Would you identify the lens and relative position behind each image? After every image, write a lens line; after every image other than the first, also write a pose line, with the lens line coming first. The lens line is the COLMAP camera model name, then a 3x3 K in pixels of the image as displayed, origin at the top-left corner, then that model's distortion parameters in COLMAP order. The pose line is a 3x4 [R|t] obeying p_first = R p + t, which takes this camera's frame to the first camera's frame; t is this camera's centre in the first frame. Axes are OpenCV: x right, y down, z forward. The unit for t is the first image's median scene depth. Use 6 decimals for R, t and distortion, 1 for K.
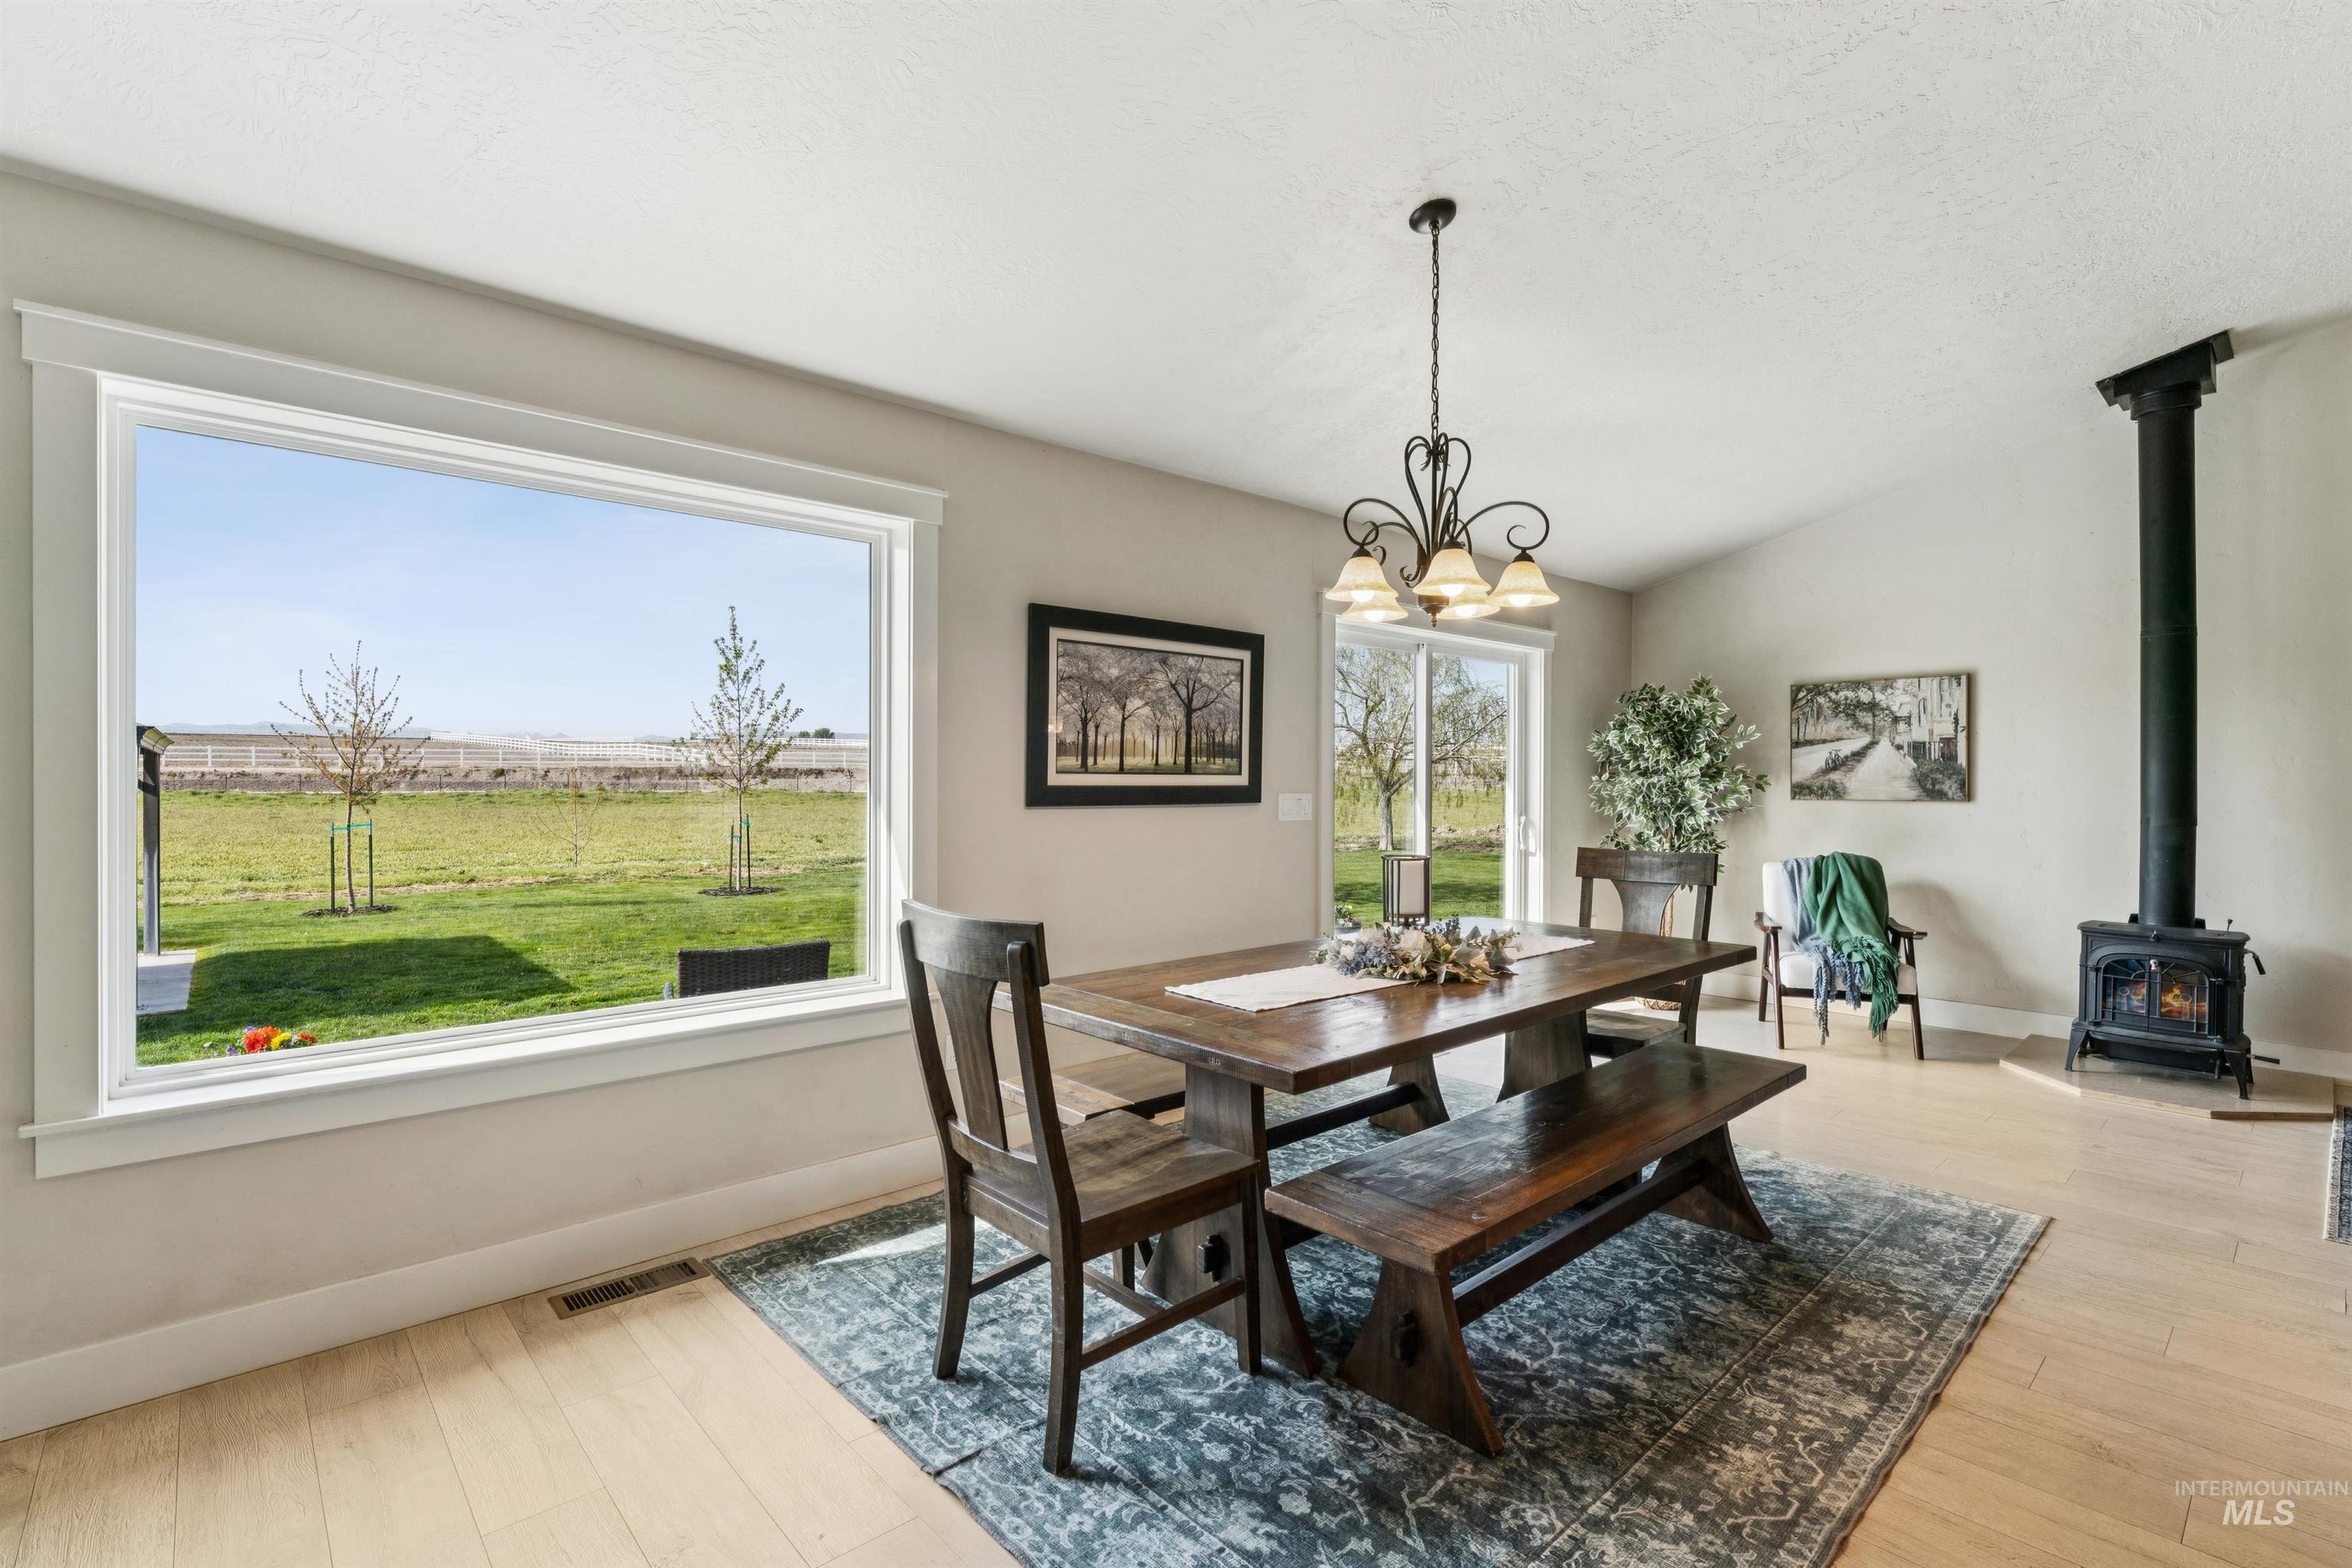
lens RADIAL K [[1070.7, 0, 1182.3], [0, 1070.7, 790.3], [0, 0, 1]] dist [-0.003753, -0.000907]
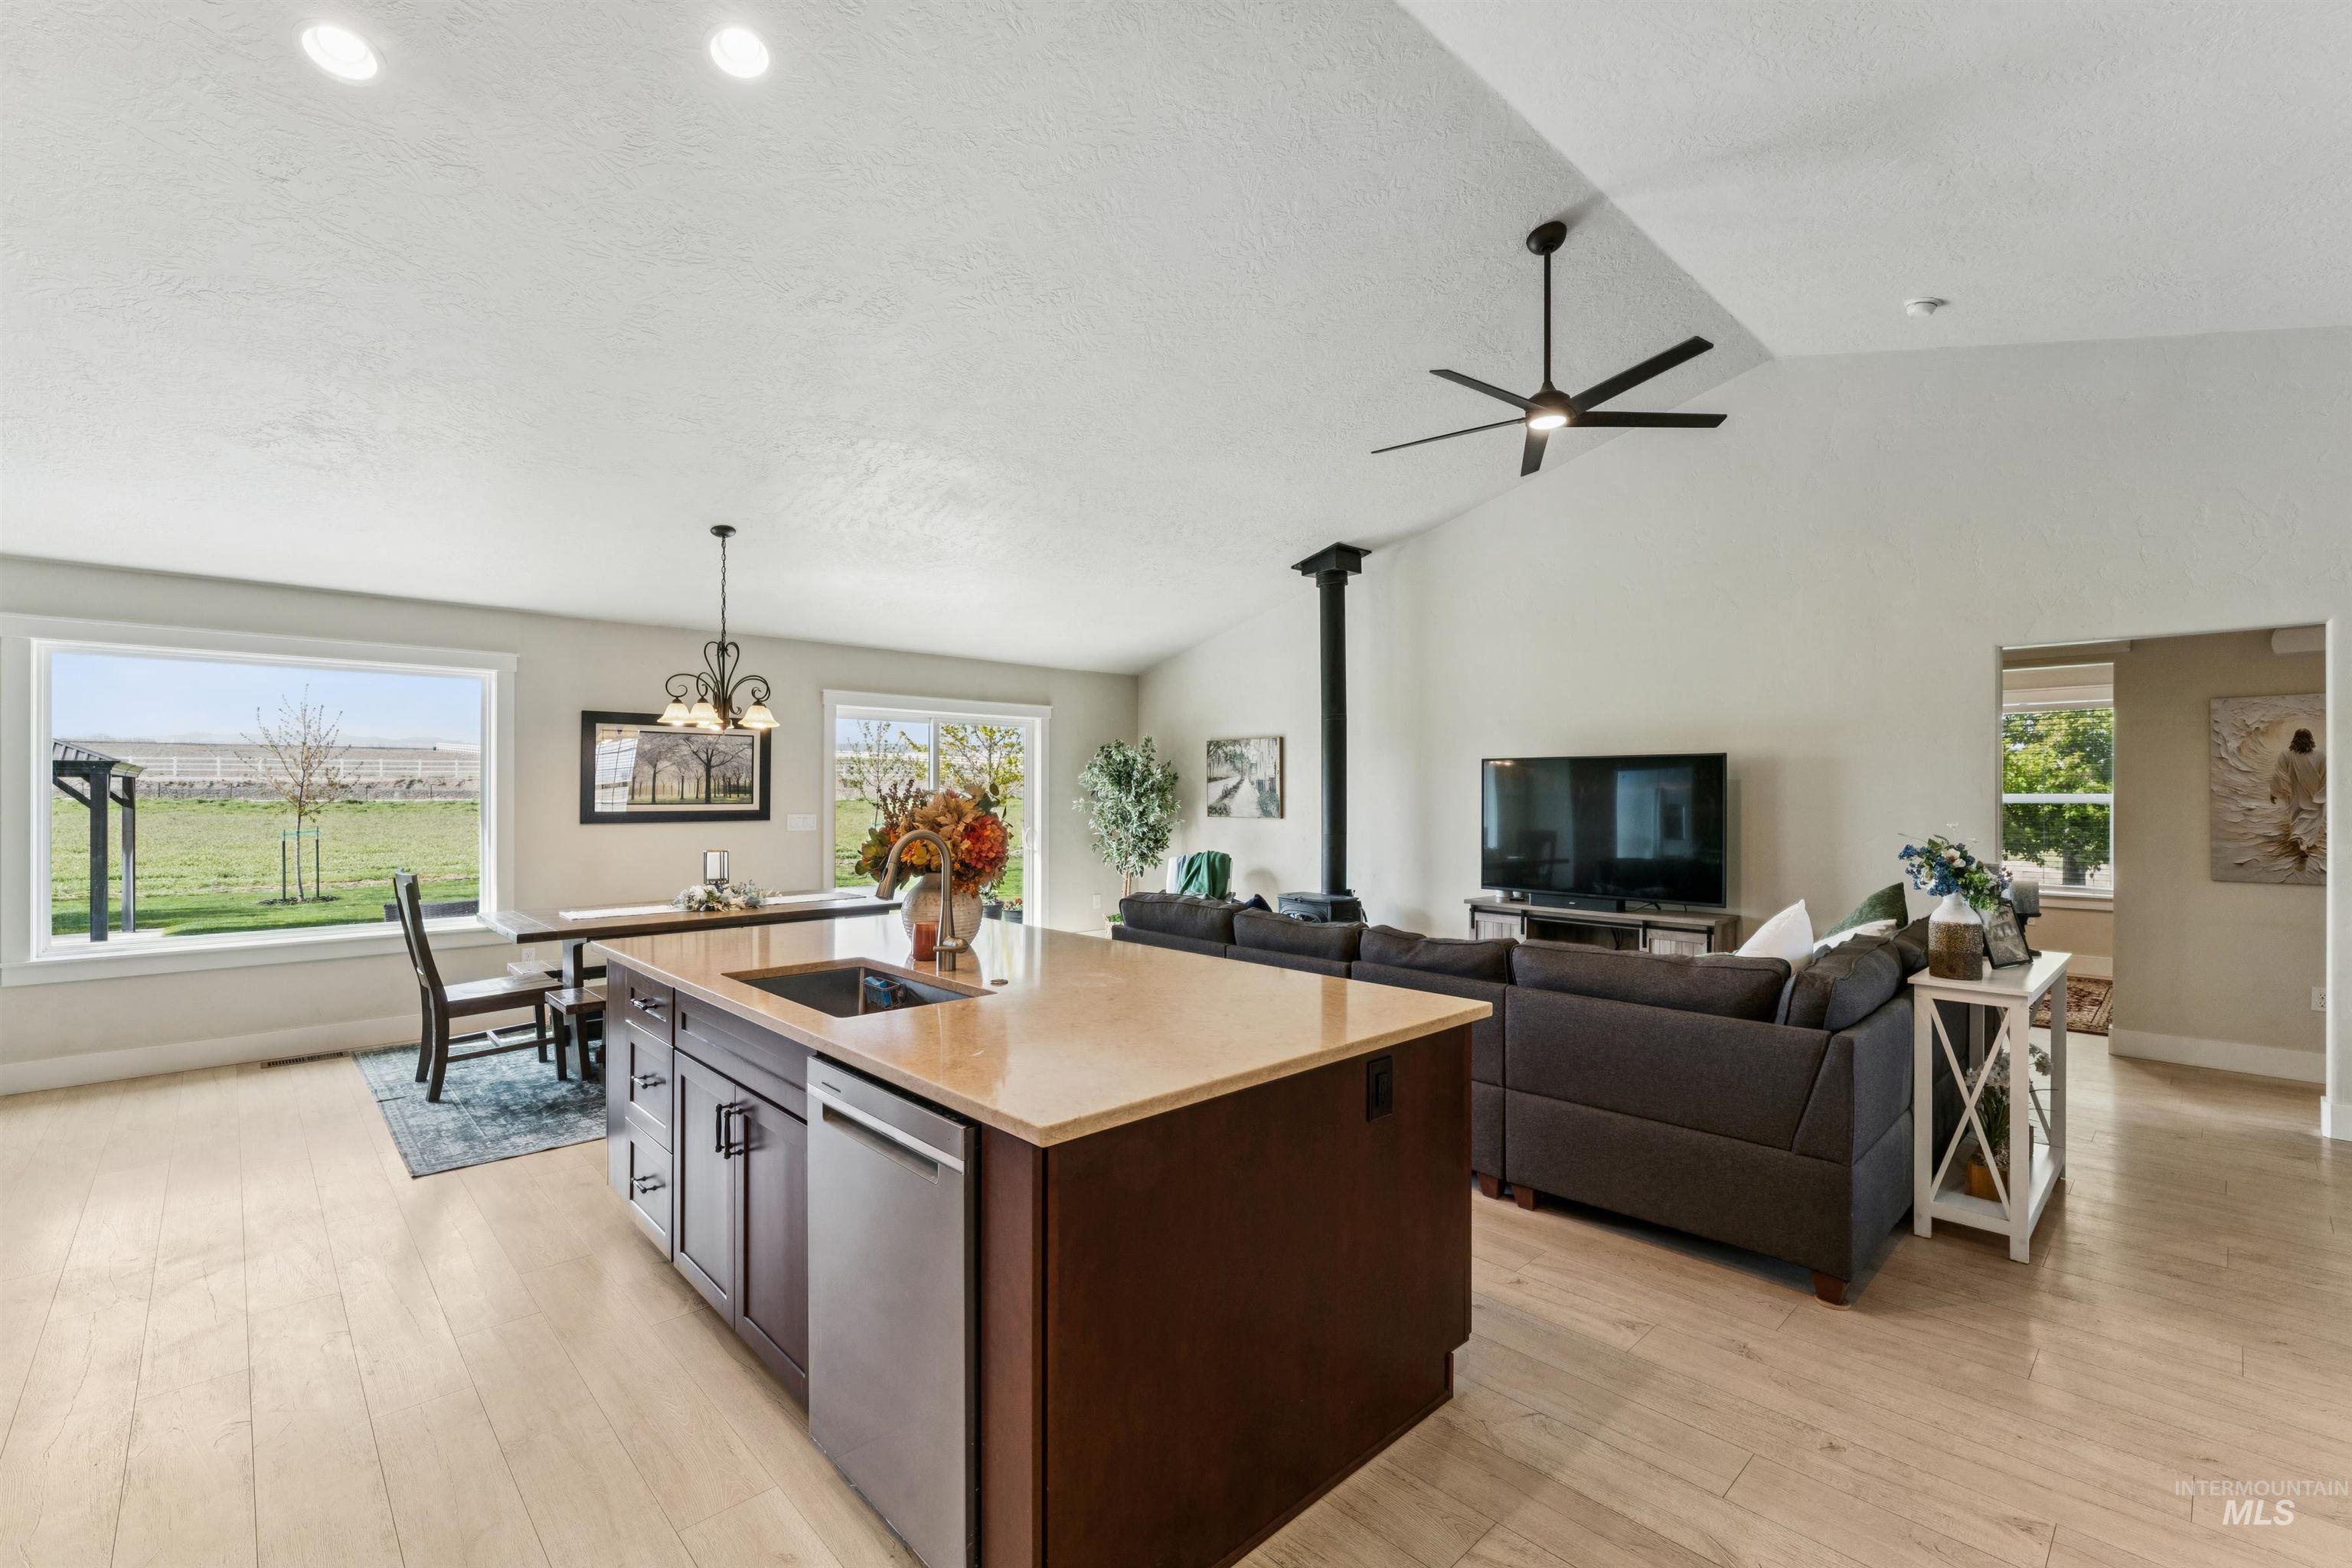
lens RADIAL K [[1005.2, 0, 1179.0], [0, 1005.2, 788.4], [0, 0, 1]] dist [-0.001804, -0.000298]
pose [[0.999804, 0.001202, 0.019785, 0.635194], [-0.001017, 0.999956, -0.009362, -0.022278], [-0.019795, 0.009340, 0.999760, -0.545775]]
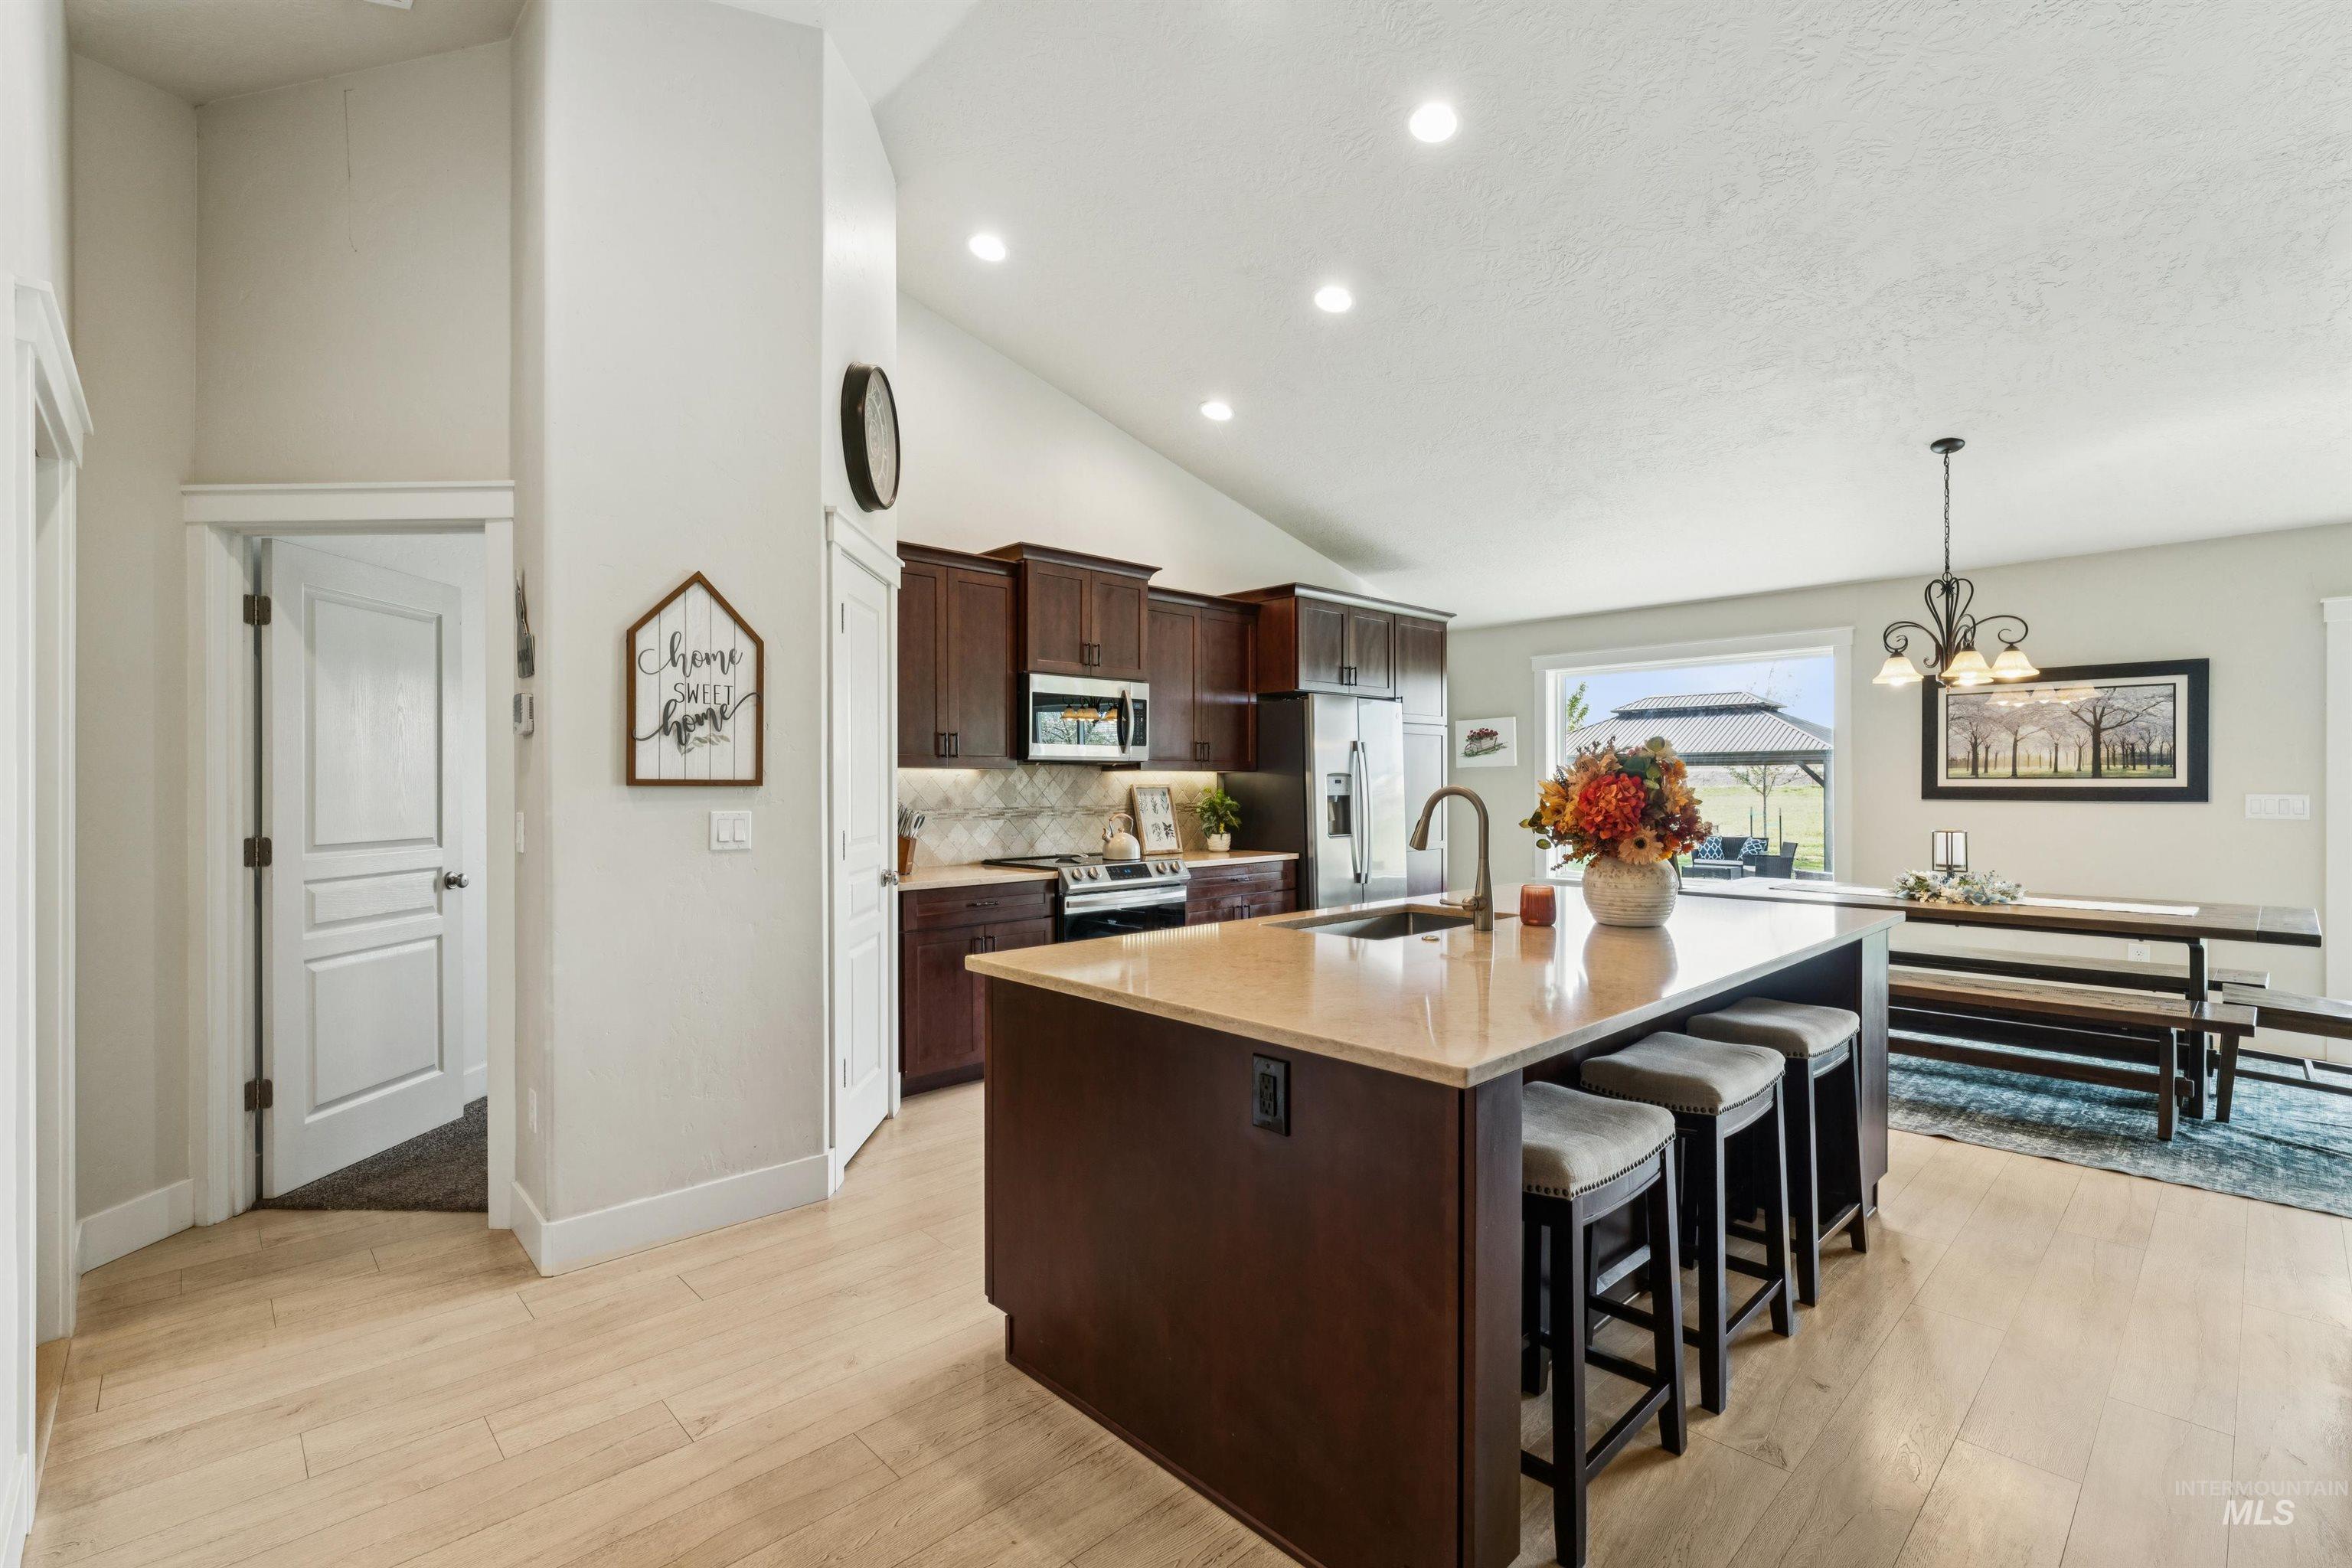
lens RADIAL K [[1049.5, 0, 1179.9], [0, 1049.5, 786.3], [0, 0, 1]] dist [-0.000827, -0.000194]
pose [[0.021591, 0.003636, -0.999760, 1.111647], [-0.003804, 0.999986, 0.003555, -0.004664], [0.999760, 0.003726, 0.021604, -0.138988]]
